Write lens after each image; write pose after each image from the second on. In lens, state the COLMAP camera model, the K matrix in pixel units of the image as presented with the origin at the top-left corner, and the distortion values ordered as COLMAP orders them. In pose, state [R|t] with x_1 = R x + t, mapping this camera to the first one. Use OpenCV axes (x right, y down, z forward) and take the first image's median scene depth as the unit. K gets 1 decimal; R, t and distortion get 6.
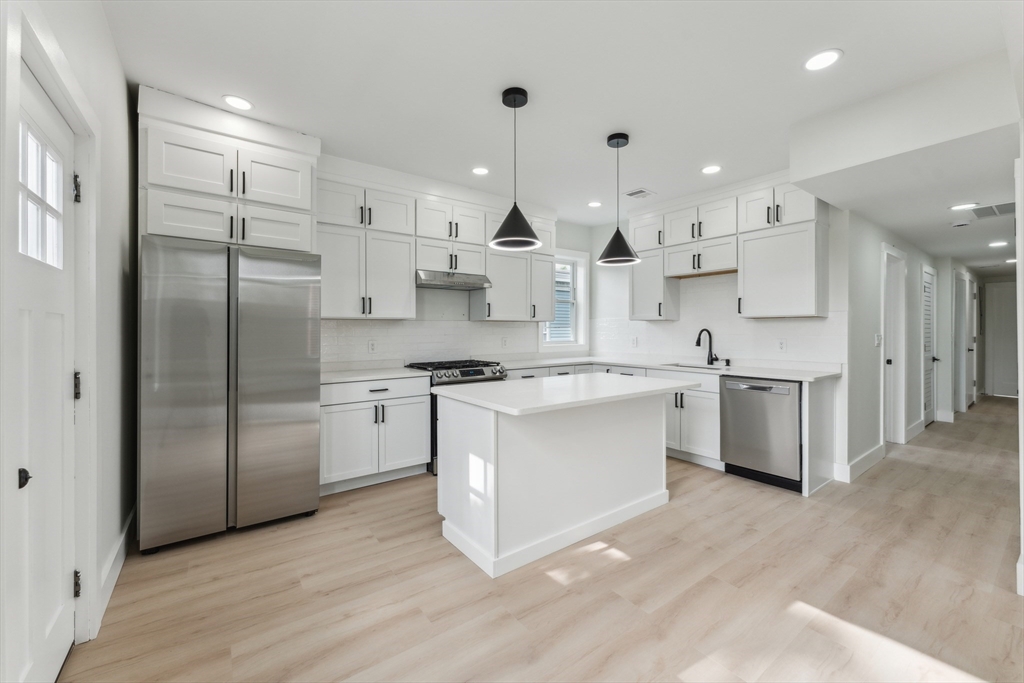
lens RADIAL K [[412.6, 0, 511.8], [0, 412.6, 330.8], [0, 0, 1]] dist [0.001546, 0.000062]
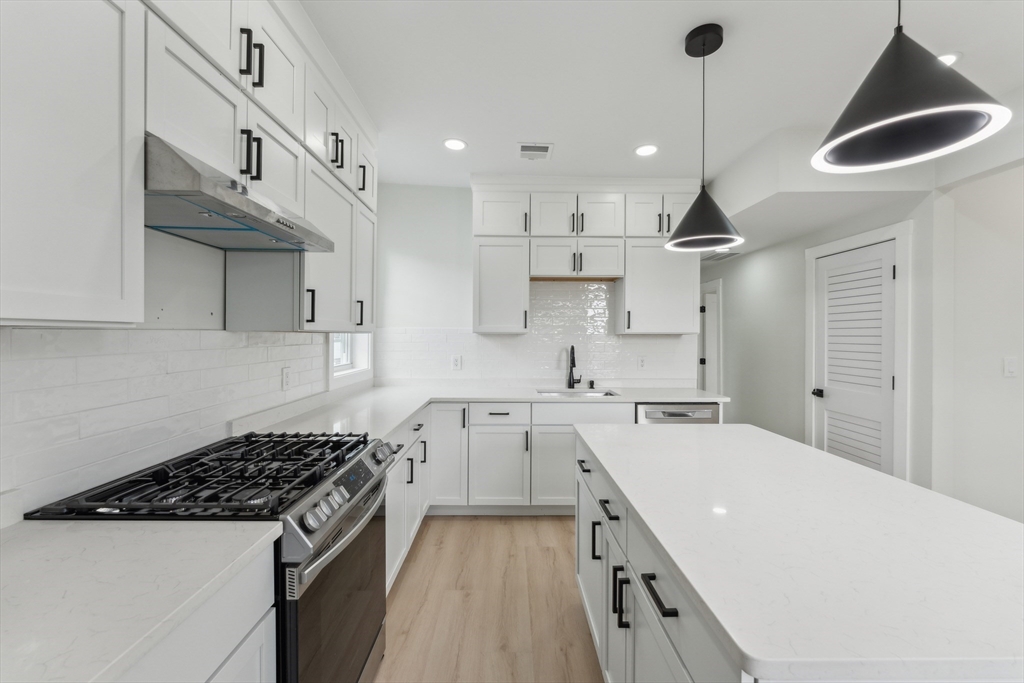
lens RADIAL K [[422.8, 0, 511.2], [0, 422.8, 338.9], [0, 0, 1]] dist [-0.001069, -0.000090]
pose [[0.586007, -0.000166, 0.810306, -0.316810], [-0.004742, 0.999982, 0.003634, -0.022772], [-0.810292, -0.005972, 0.585996, 0.676683]]
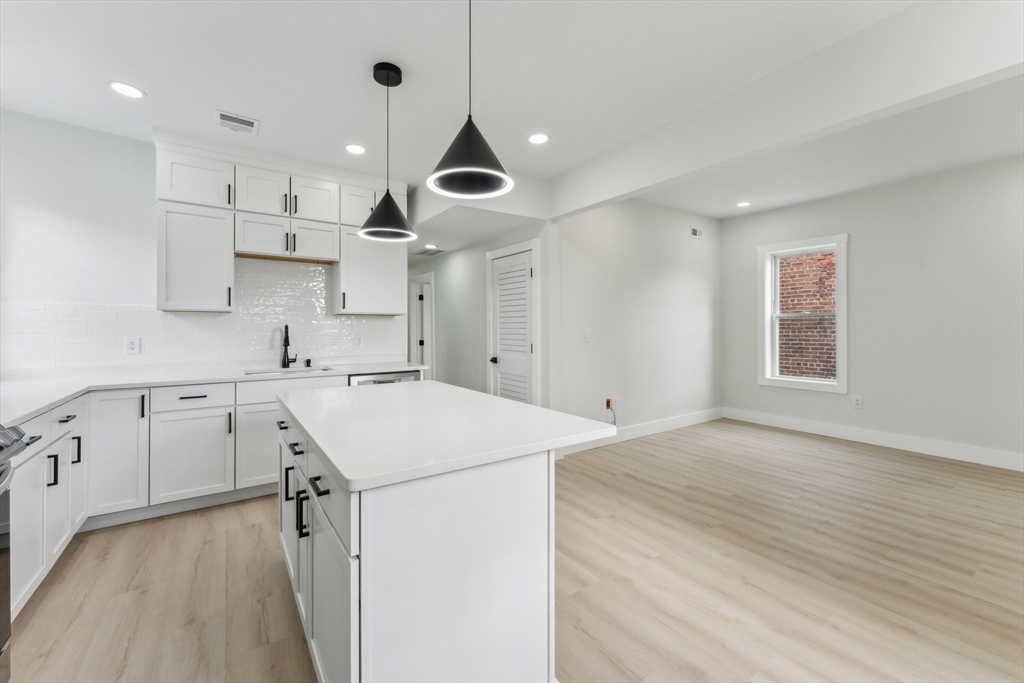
lens RADIAL K [[414.8, 0, 509.3], [0, 414.8, 326.4], [0, 0, 1]] dist [0.001777, -0.000616]
pose [[0.030491, 0.005714, 0.999519, -0.388471], [0.001308, 0.999983, -0.005756, 0.004387], [-0.999534, 0.001483, 0.030483, 0.590415]]
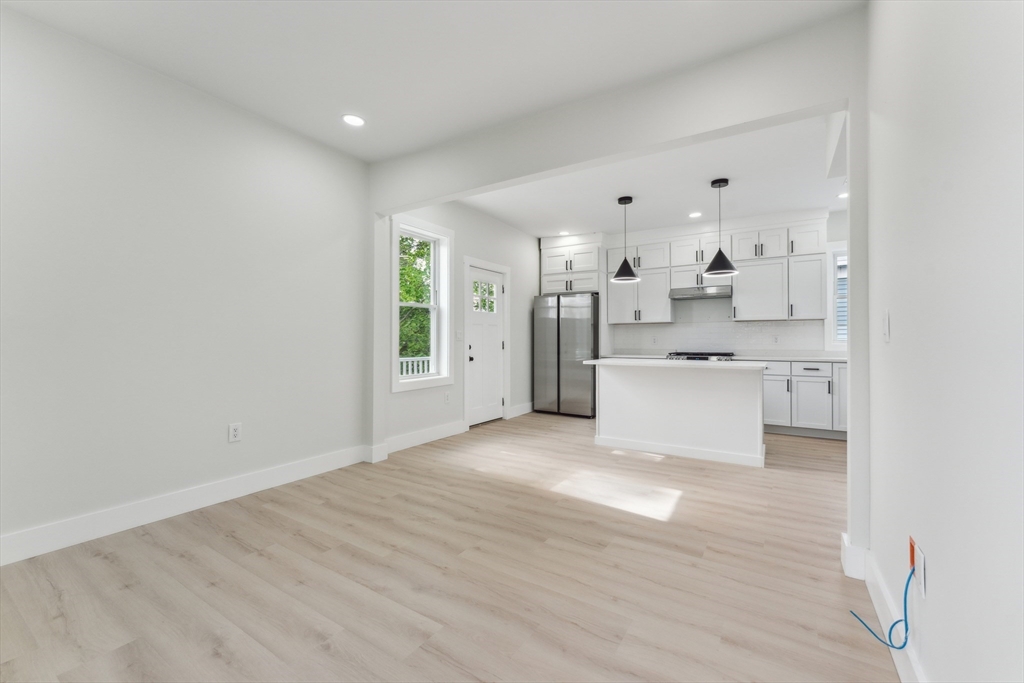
lens RADIAL K [[419.2, 0, 507.5], [0, 419.2, 340.2], [0, 0, 1]] dist [0.001874, 0.000143]
pose [[0.352120, 0.001943, -0.935953, 1.009079], [-0.001999, 0.999997, 0.001324, 0.037537], [0.935953, 0.001405, 0.352123, -0.096837]]
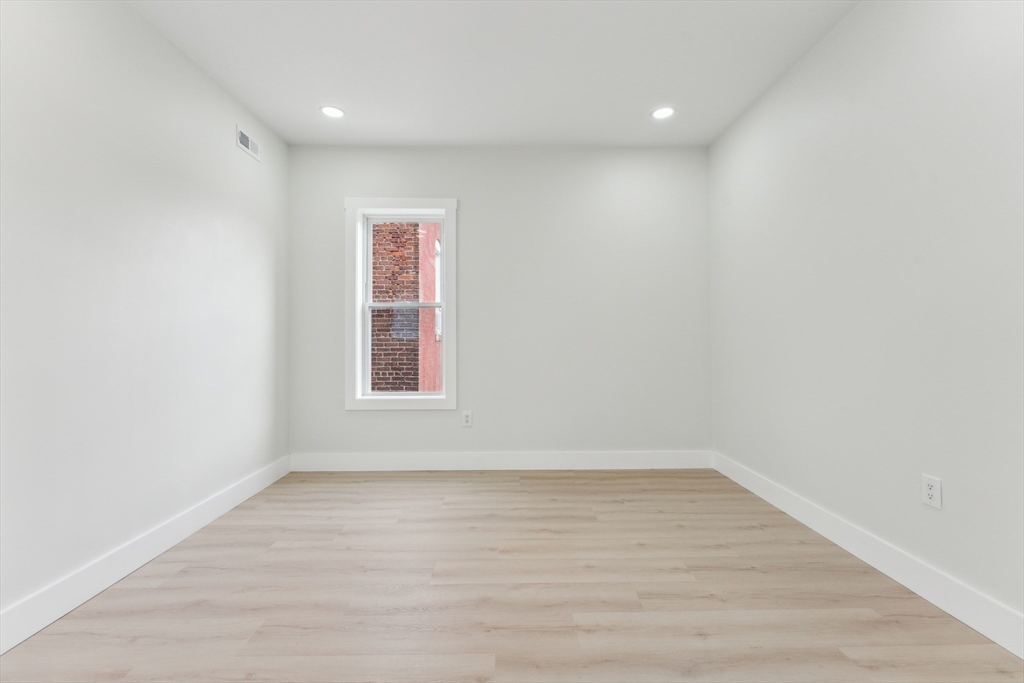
lens RADIAL K [[440.8, 0, 509.8], [0, 440.8, 333.7], [0, 0, 1]] dist [-0.009817, 0.000125]
pose [[-0.816560, 0.011082, 0.577154, 0.197946], [0.004590, 0.999909, -0.012704, 0.041472], [-0.577242, -0.007724, -0.816536, 0.368375]]
